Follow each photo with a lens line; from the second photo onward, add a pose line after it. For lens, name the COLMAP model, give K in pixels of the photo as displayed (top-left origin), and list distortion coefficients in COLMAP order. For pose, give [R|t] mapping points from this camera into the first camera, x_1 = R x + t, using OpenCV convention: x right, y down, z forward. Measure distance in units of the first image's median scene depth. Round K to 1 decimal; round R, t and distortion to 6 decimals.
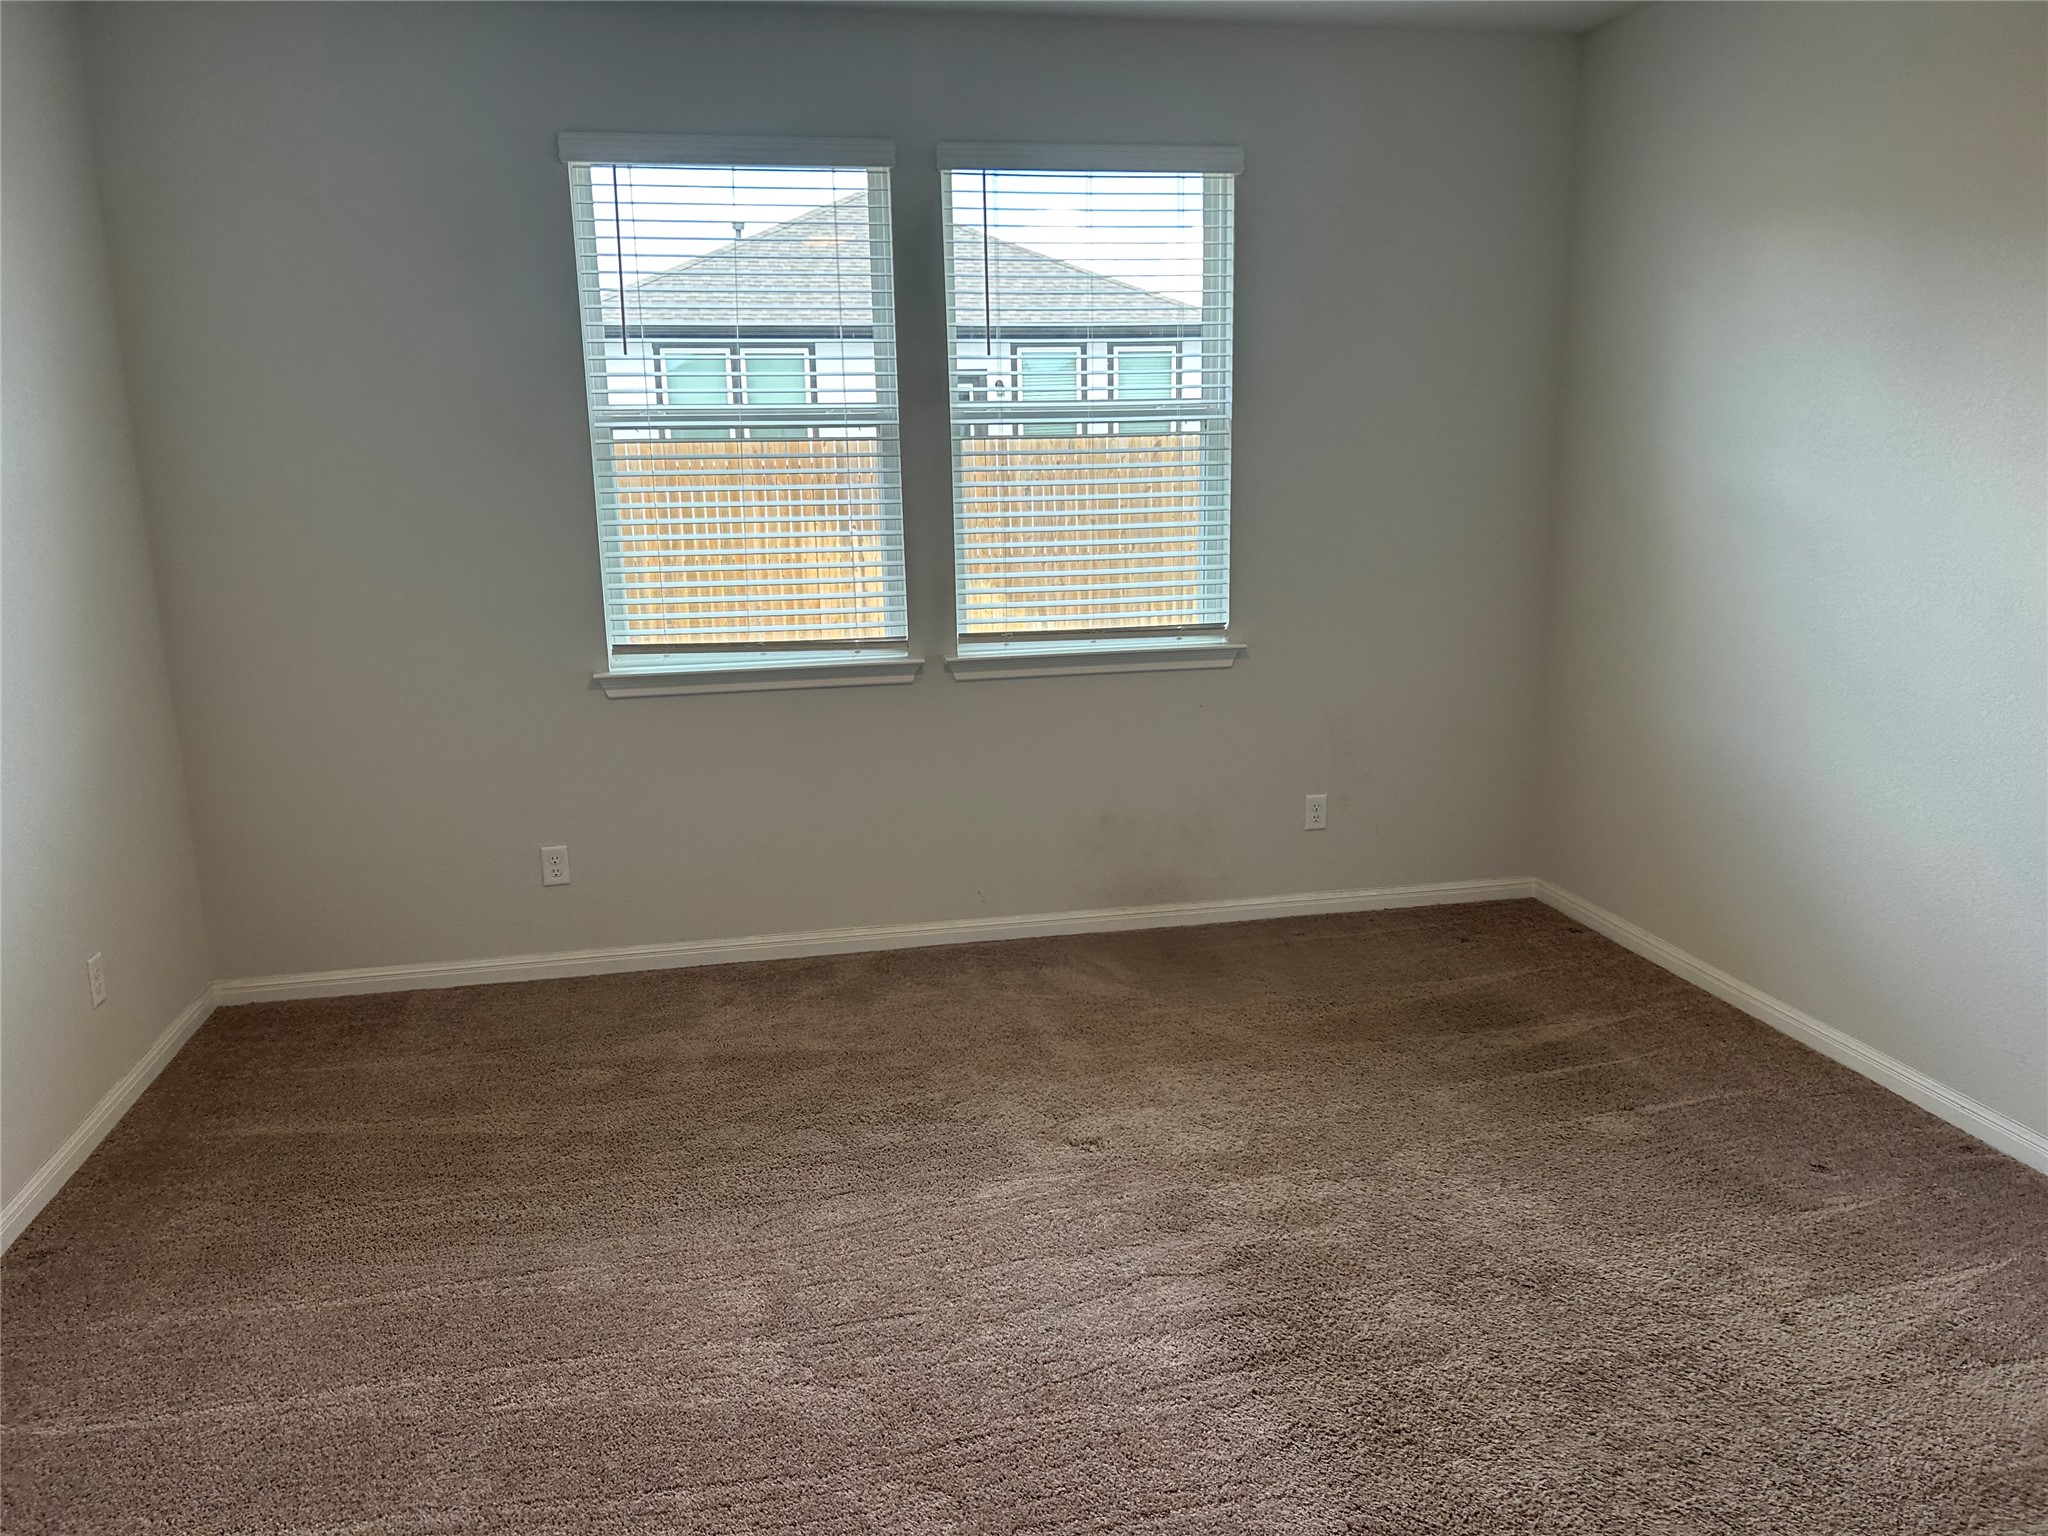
lens RADIAL K [[1542.1, 0, 1117.5], [0, 1542.1, 774.0], [0, 0, 1]] dist [0.038710, -0.045692]
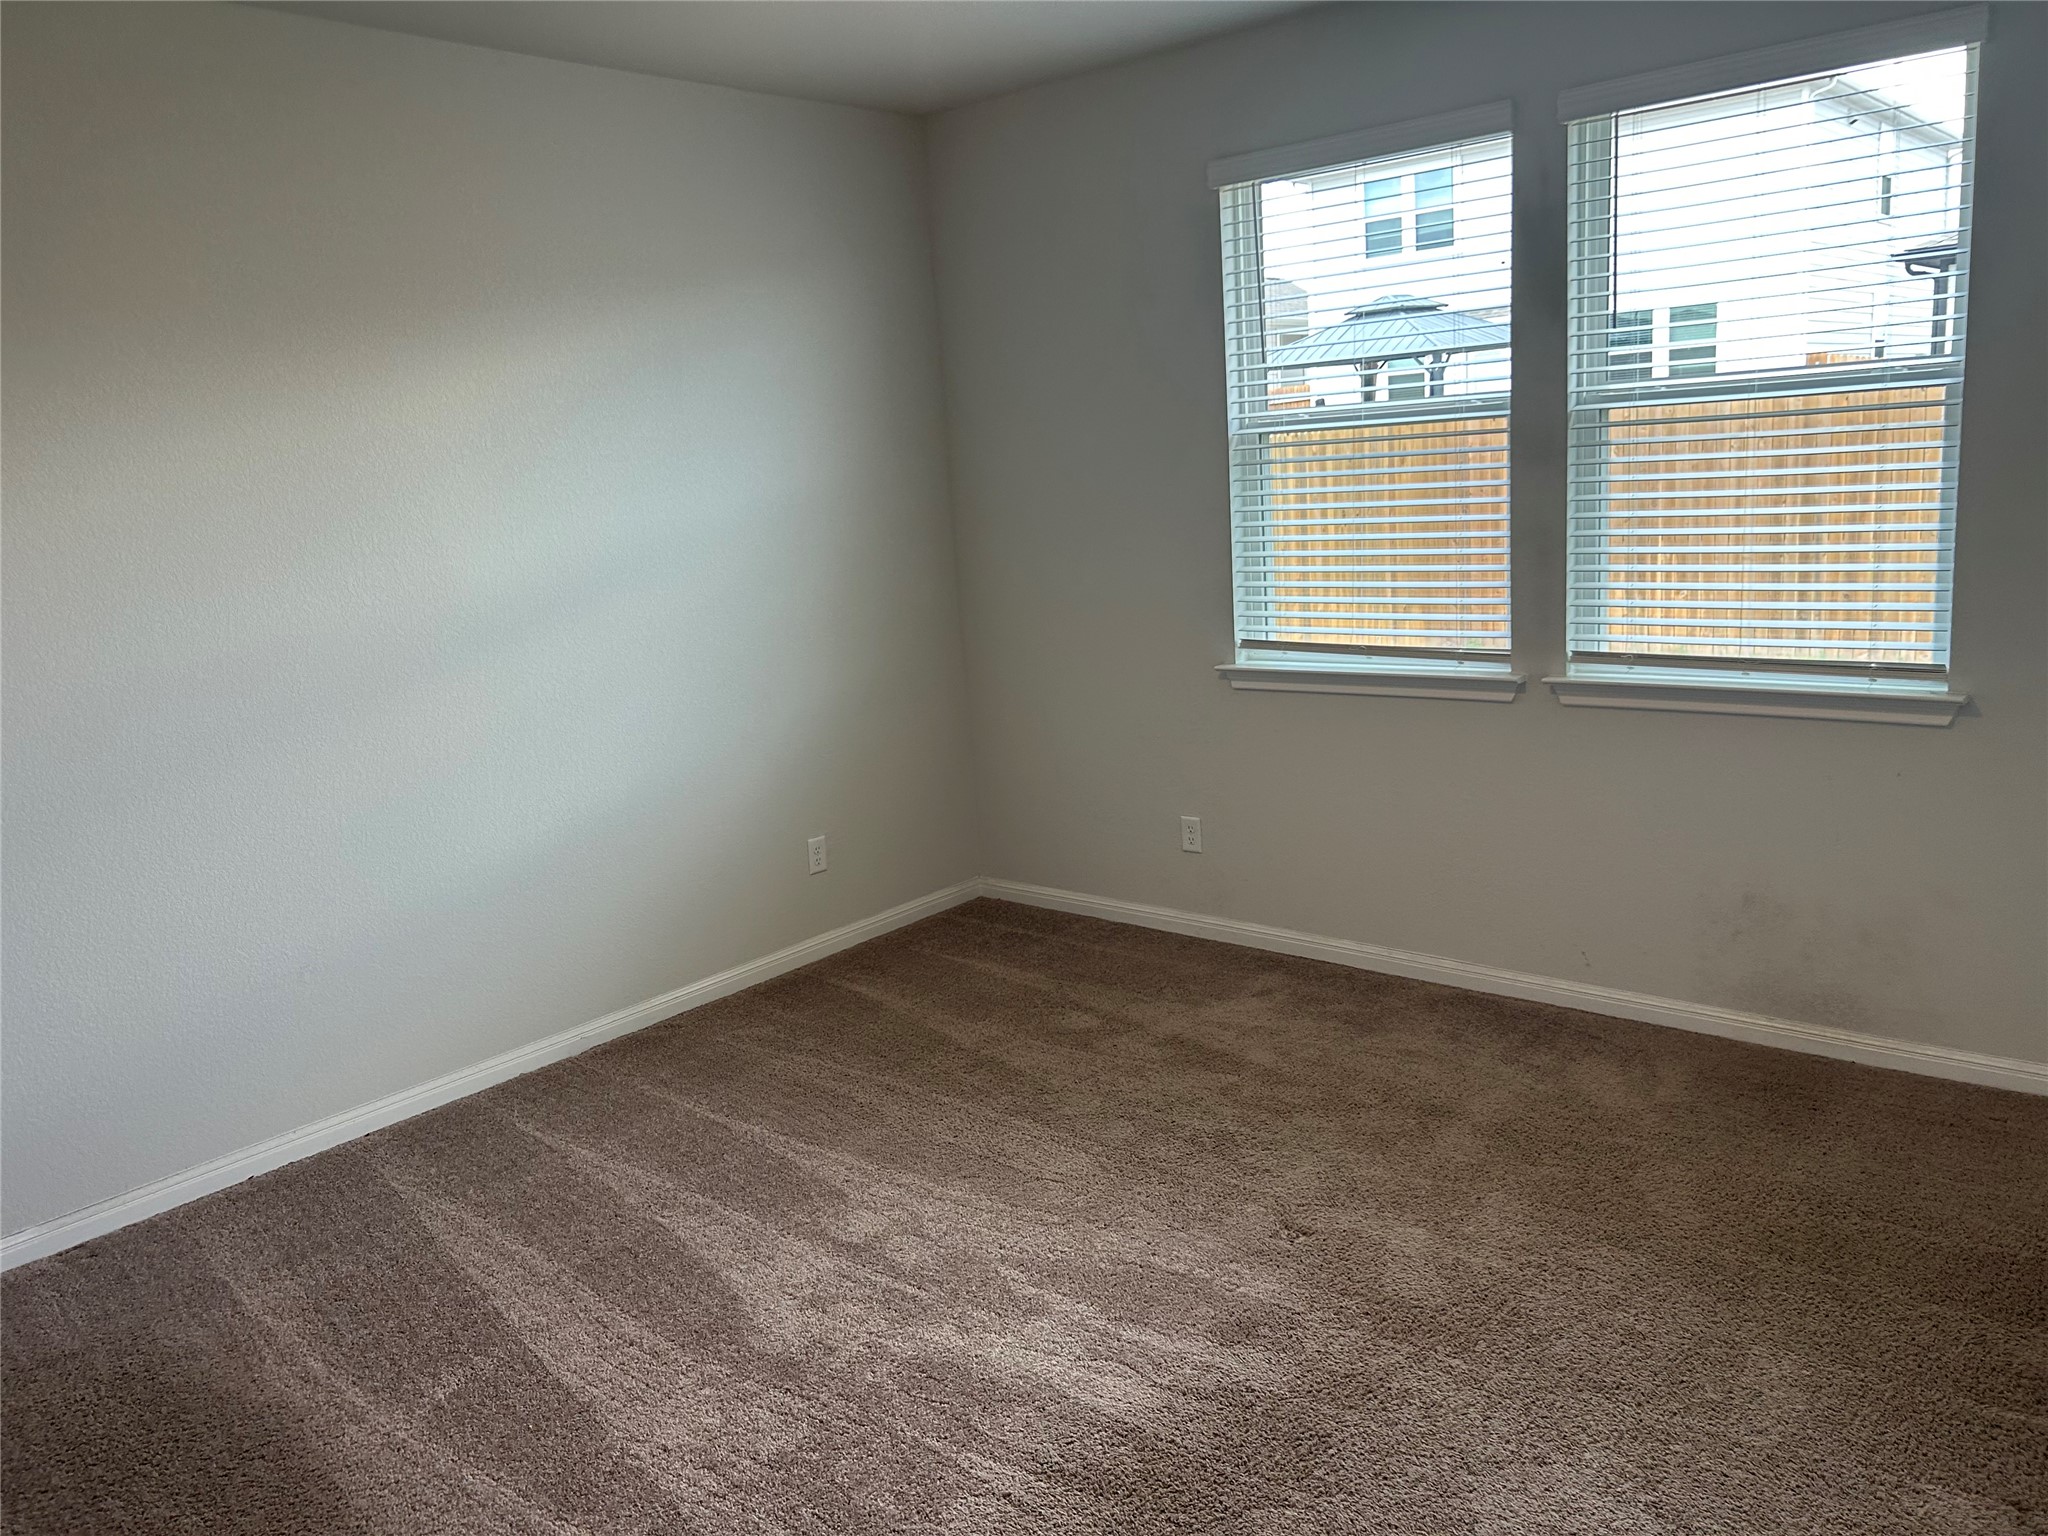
lens RADIAL K [[1542.1, 0, 1025.8], [0, 1542.1, 764.8], [0, 0, 1]] dist [0.038710, -0.045692]
pose [[0.589308, 0.134861, -0.796573, 0.438429], [-0.119347, 0.989684, 0.079261, -0.063621], [0.799045, 0.048360, 0.599324, 0.250608]]
